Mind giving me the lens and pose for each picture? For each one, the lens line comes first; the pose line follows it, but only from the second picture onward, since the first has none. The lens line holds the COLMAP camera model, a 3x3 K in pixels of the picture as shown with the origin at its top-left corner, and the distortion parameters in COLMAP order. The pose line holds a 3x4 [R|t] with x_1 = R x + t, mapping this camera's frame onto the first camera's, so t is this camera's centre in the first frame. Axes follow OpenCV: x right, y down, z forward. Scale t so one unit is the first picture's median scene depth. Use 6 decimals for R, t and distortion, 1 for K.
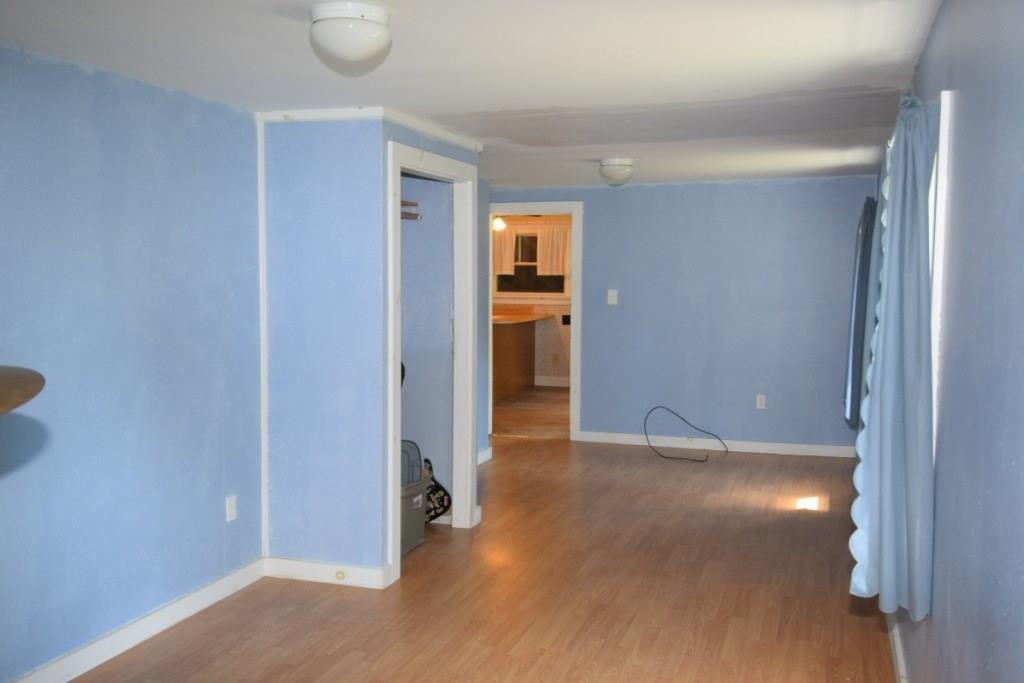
lens RADIAL K [[995.3, 0, 512.0], [0, 995.3, 341.5], [0, 0, 1]] dist [-0.005759, -0.003713]
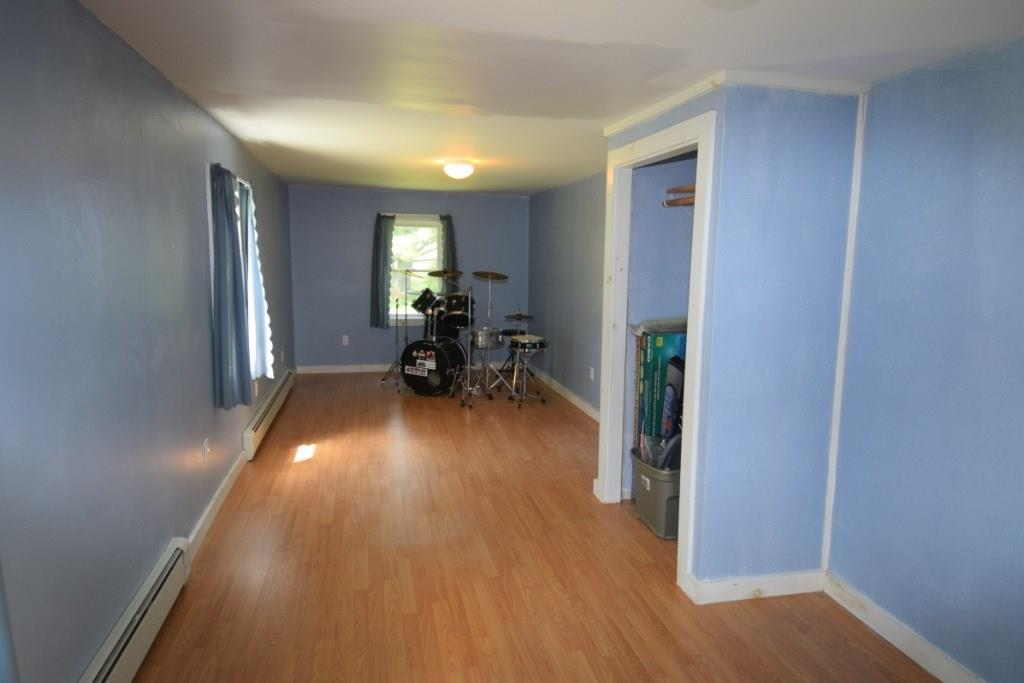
lens RADIAL K [[641.2, 0, 512.0], [0, 641.2, 341.5], [0, 0, 1]] dist [0.001262, 0.000156]
pose [[-0.858122, 0.050853, -0.510922, 0.457760], [-0.061503, 0.977738, 0.200614, -0.137663], [0.509750, 0.203575, -0.835890, 1.866621]]
